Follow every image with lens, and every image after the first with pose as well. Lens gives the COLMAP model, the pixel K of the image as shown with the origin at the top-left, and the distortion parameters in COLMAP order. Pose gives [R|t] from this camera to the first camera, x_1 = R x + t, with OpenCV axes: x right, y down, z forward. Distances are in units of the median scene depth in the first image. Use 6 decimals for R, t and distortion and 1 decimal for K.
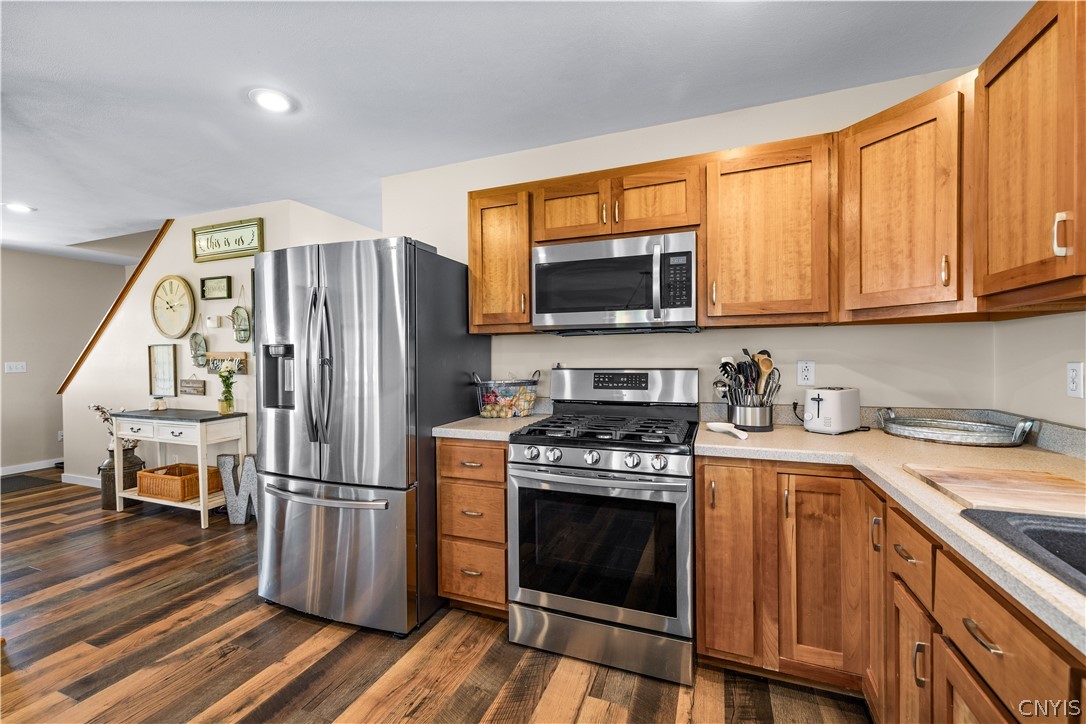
lens RADIAL K [[456.6, 0, 537.2], [0, 456.6, 360.9], [0, 0, 1]] dist [0.001555, 0.000812]
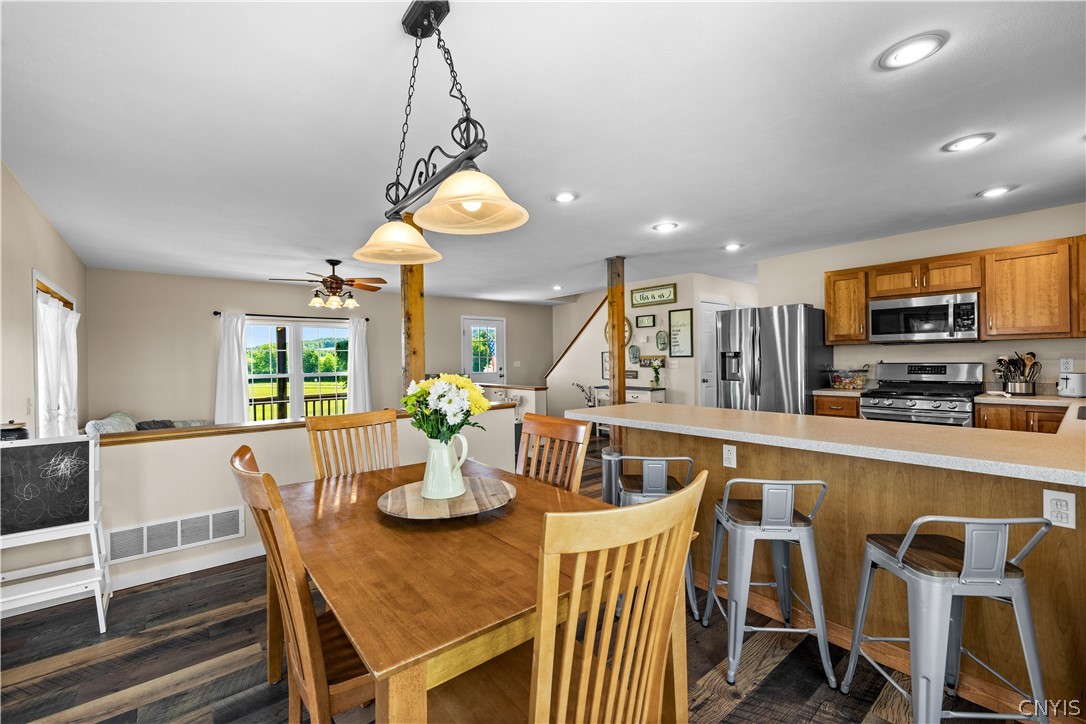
lens RADIAL K [[456.6, 0, 537.6], [0, 456.6, 359.5], [0, 0, 1]] dist [0.001555, 0.000812]
pose [[0.873090, -0.003595, -0.487545, -0.316285], [0.000591, 0.999980, -0.006316, 0.015215], [0.487558, 0.005226, 0.873075, -1.502141]]
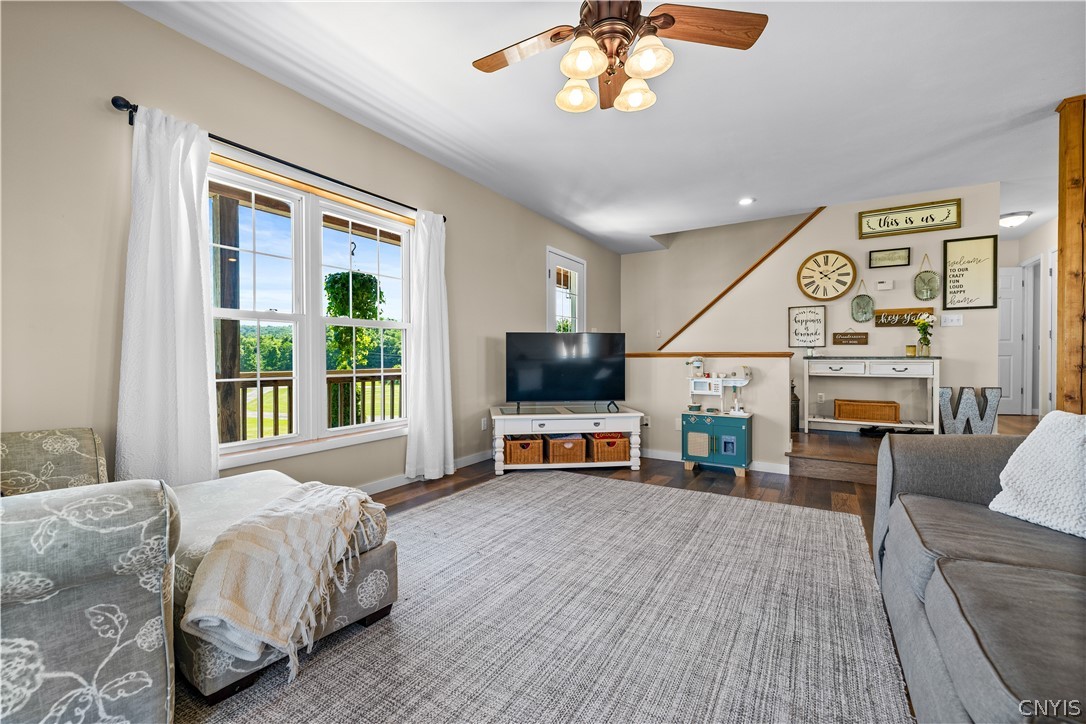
lens RADIAL K [[456.6, 0, 542.4], [0, 456.6, 359.5], [0, 0, 1]] dist [0.001555, 0.000812]
pose [[0.982497, 0.007991, -0.186106, -2.495931], [-0.008611, 0.999960, -0.002524, 0.233064], [0.186079, 0.004082, 0.982526, -0.729389]]
